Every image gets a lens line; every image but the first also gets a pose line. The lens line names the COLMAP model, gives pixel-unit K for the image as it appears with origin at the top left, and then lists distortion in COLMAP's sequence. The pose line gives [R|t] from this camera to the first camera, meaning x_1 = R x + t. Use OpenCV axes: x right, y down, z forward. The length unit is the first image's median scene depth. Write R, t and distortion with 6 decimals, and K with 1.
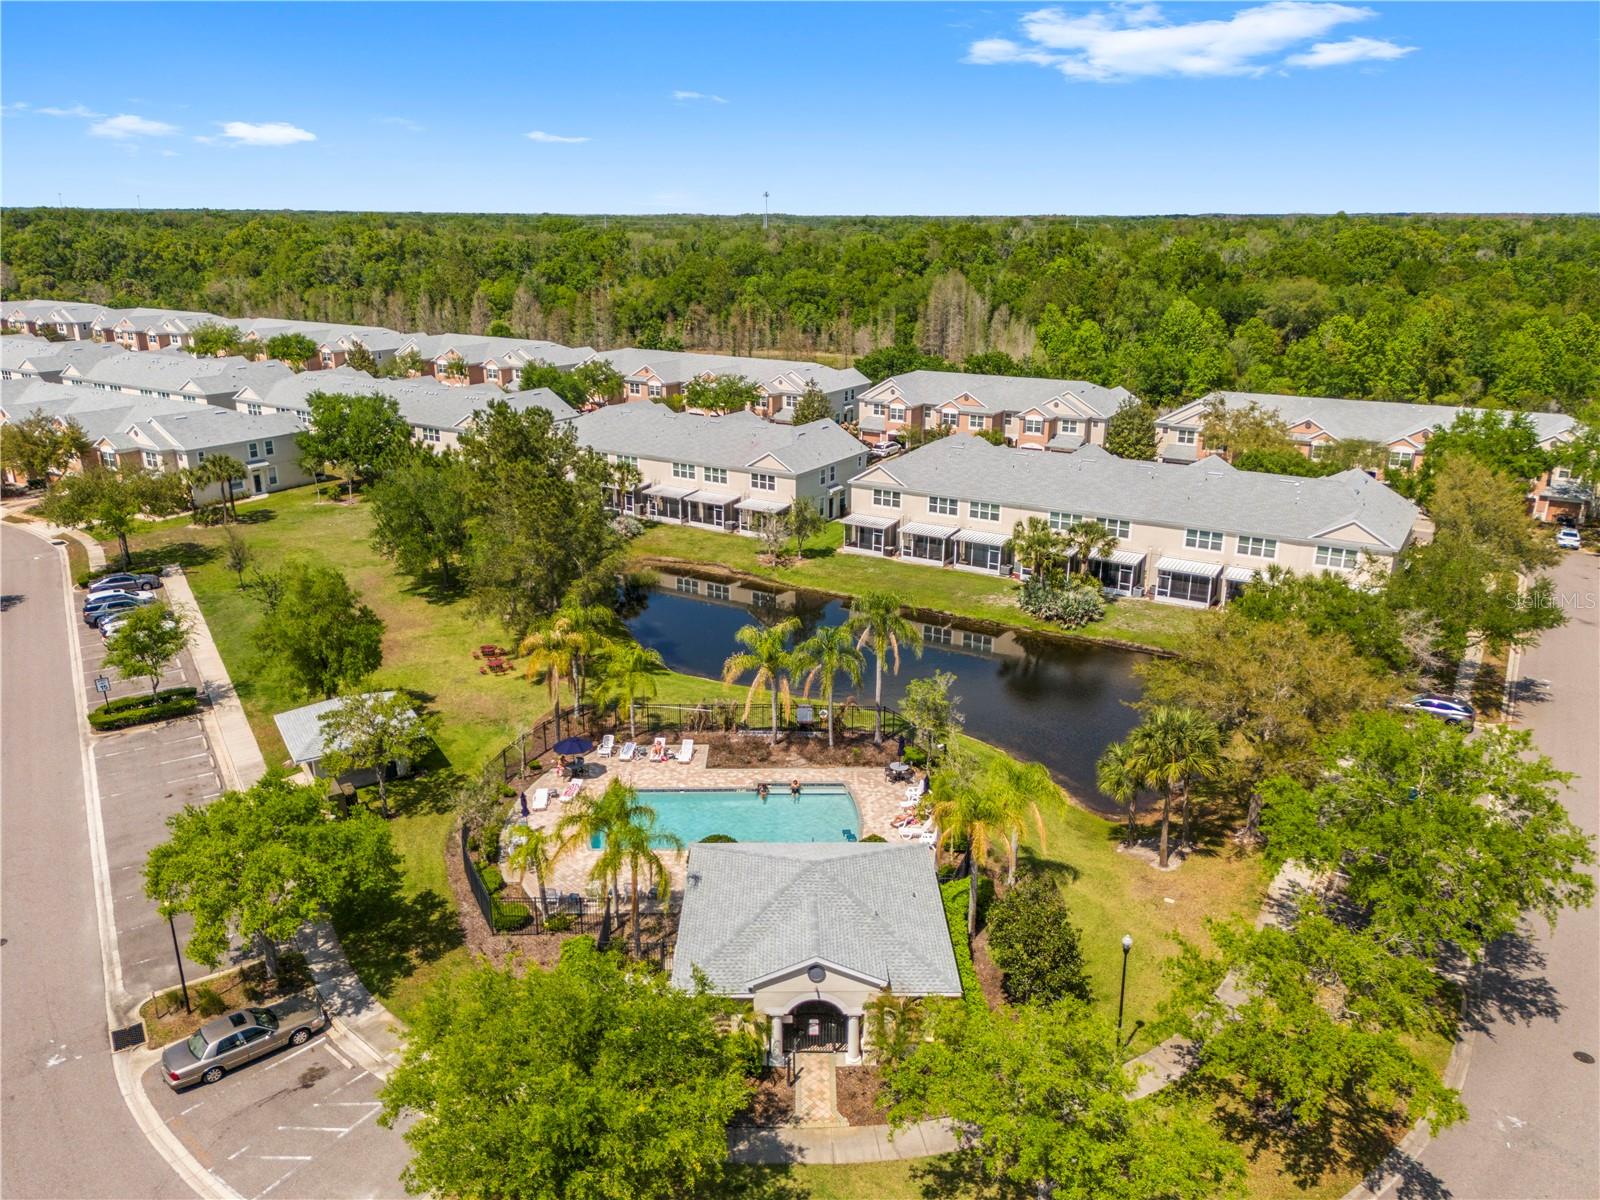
lens RADIAL K [[1171.7, 0, 799.9], [0, 1171.7, 605.2], [0, 0, 1]] dist [0.099332, -0.118757]
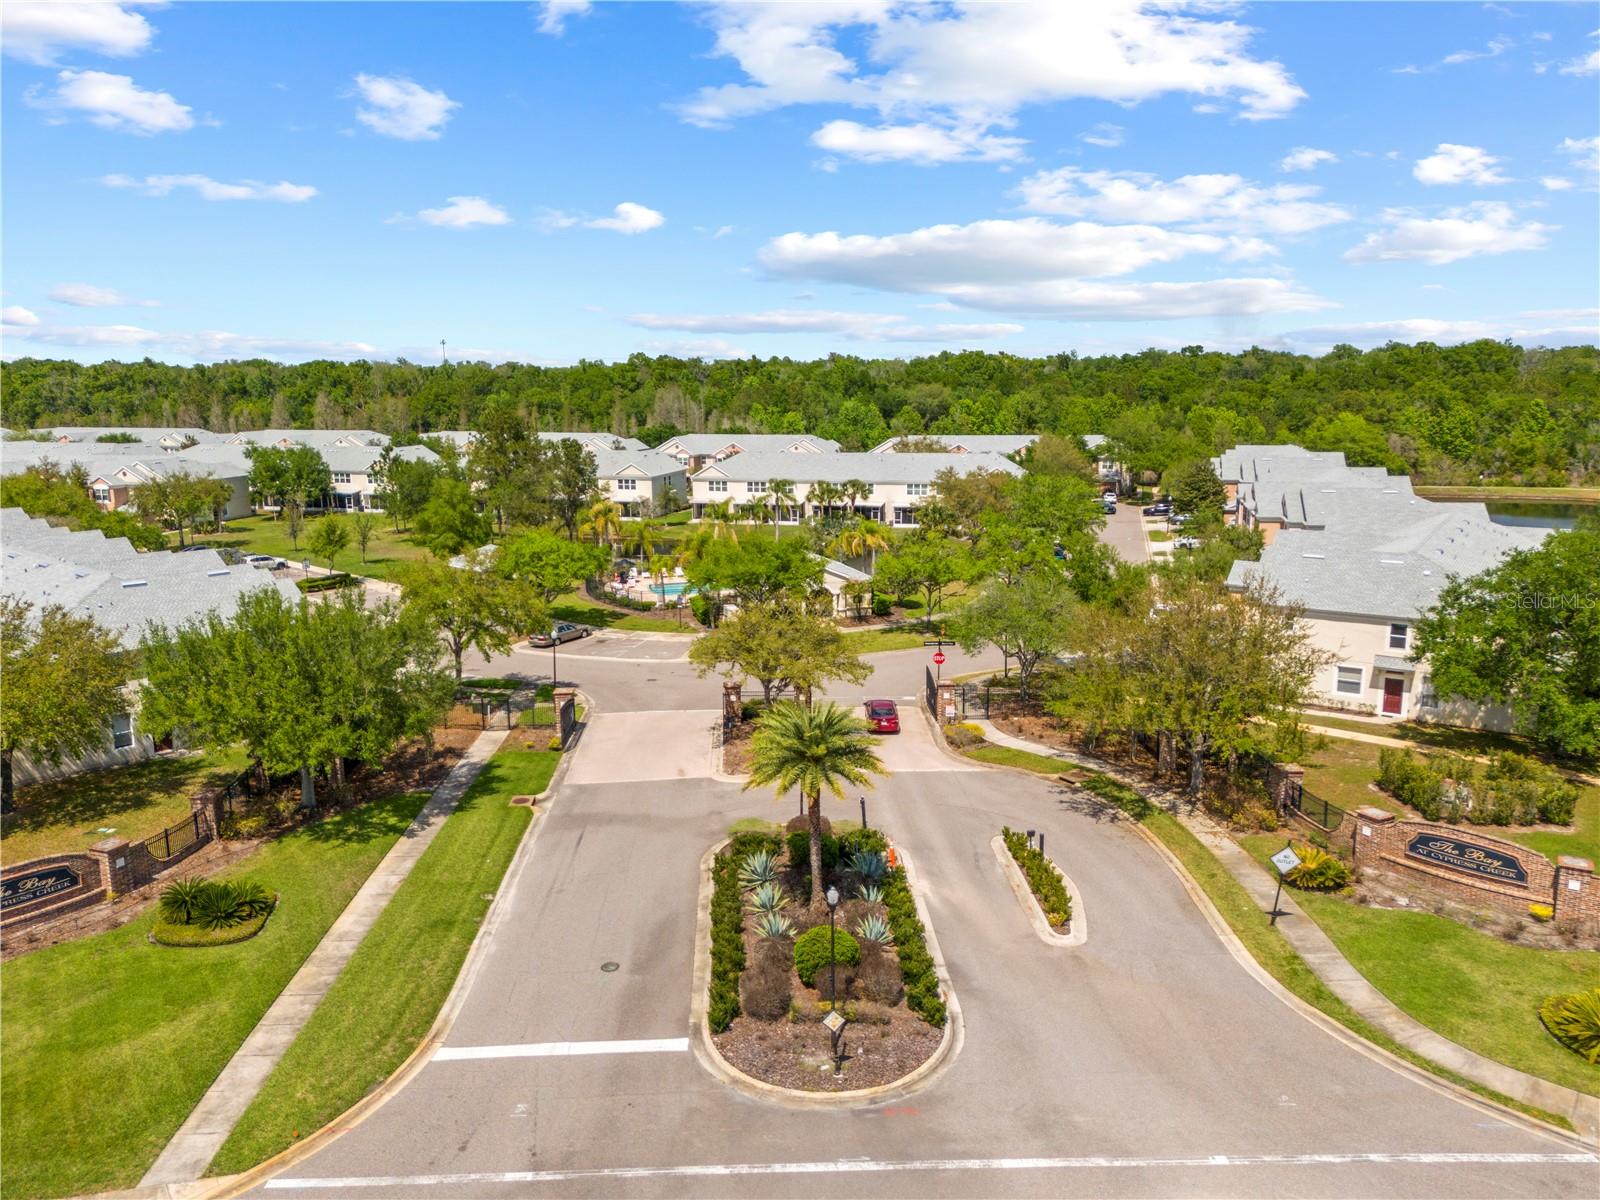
lens RADIAL K [[1173.2, 0, 800.0], [0, 1173.2, 600.0], [0, 0, 1]] dist [0.082631, -0.067971]
pose [[0.957194, -0.065698, 0.281894, -0.201344], [0.101379, 0.988305, -0.113906, 0.183802], [-0.271114, 0.137608, 0.952660, -0.353591]]
